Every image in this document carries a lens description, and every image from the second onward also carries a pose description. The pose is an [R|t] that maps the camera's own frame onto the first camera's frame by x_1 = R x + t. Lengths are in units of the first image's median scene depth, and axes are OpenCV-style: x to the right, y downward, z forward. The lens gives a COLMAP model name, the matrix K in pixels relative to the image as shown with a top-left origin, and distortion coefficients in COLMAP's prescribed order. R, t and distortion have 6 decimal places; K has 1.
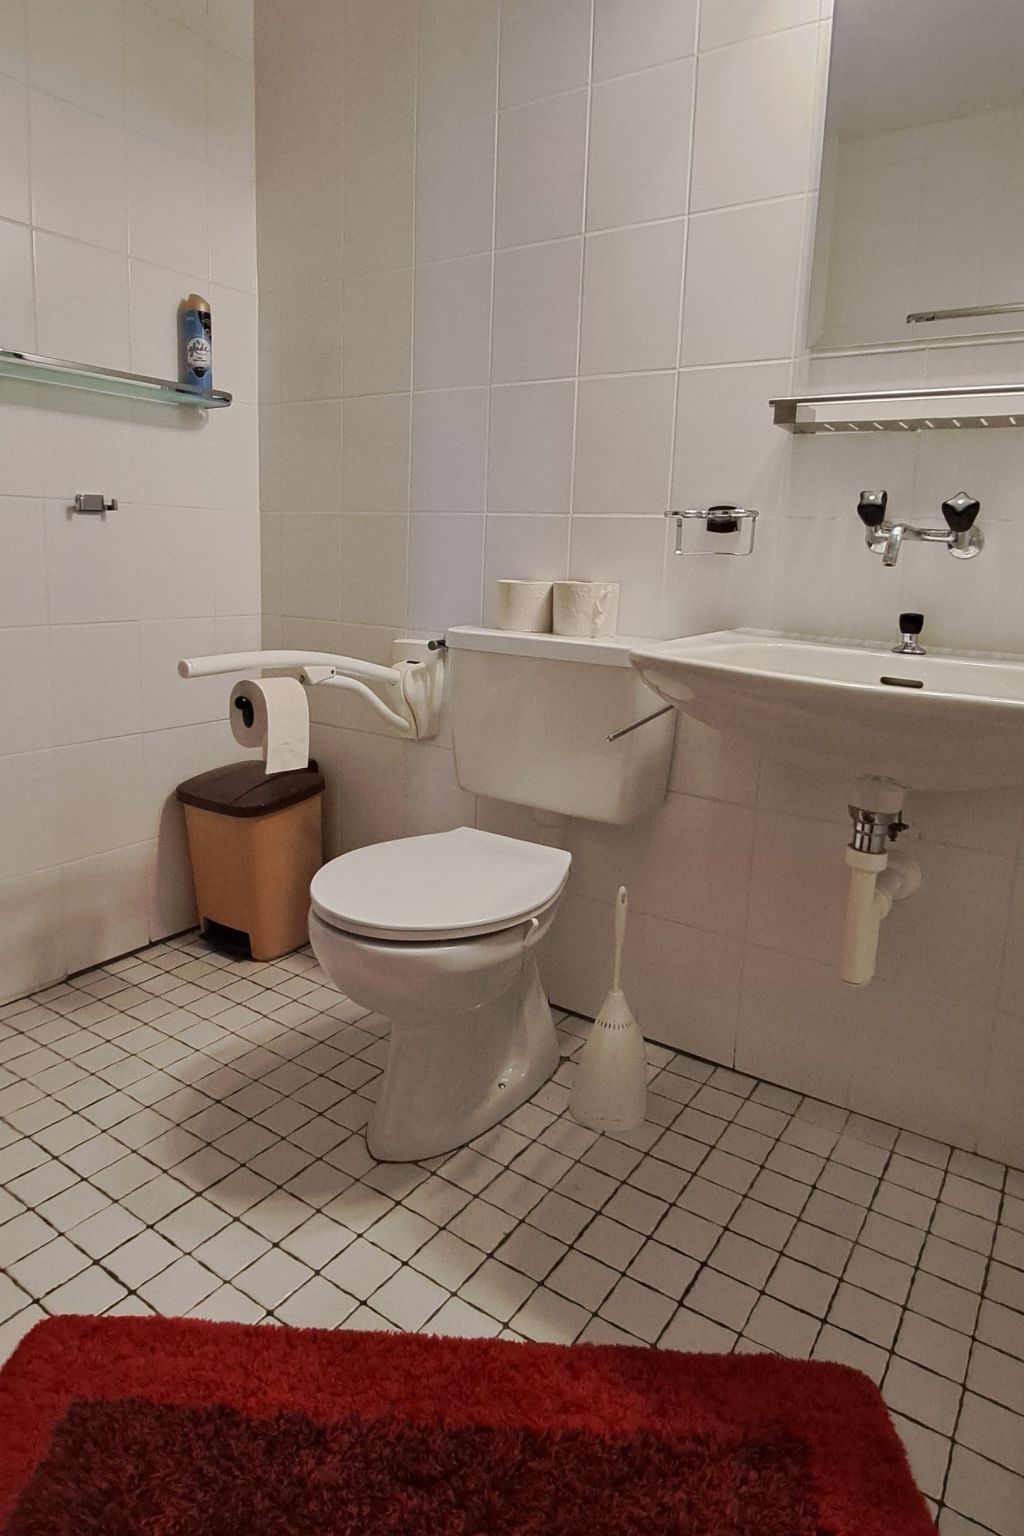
lens RADIAL K [[911.9, 0, 506.6], [0, 911.9, 718.7], [0, 0, 1]] dist [-0.017367, -0.000098]
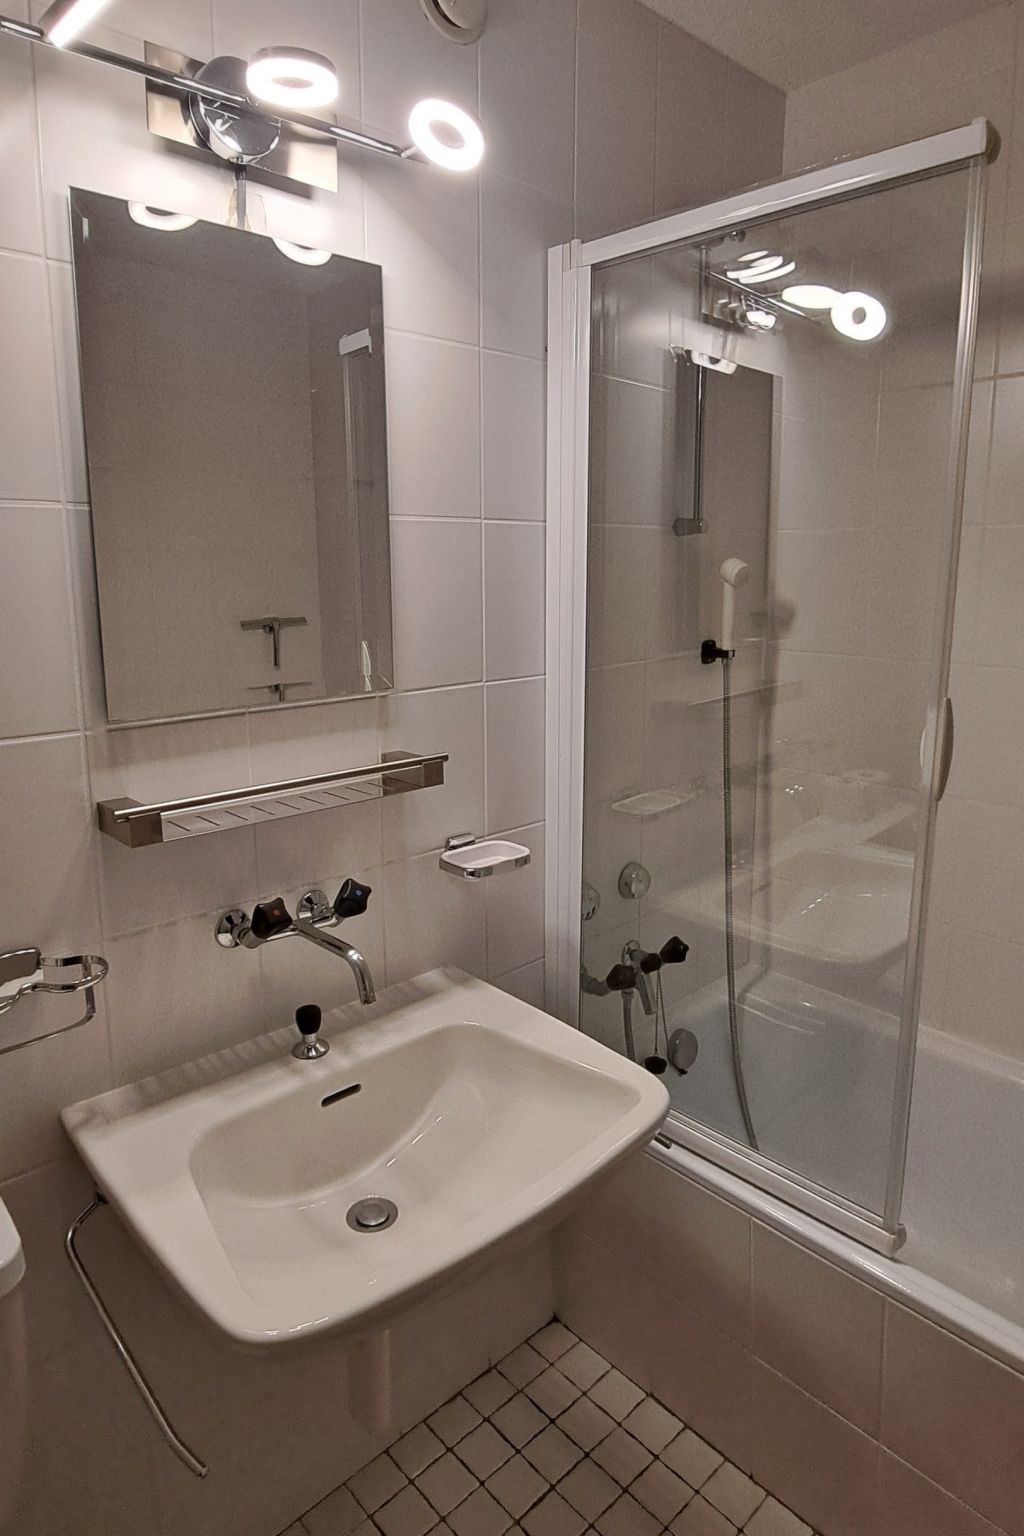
lens RADIAL K [[911.9, 0, 506.6], [0, 911.9, 718.7], [0, 0, 1]] dist [-0.017367, -0.000098]
pose [[0.217460, -0.199882, 0.955384, -0.303091], [0.181029, 0.970085, 0.161753, -0.505390], [-0.959135, 0.137777, 0.247139, 0.567754]]
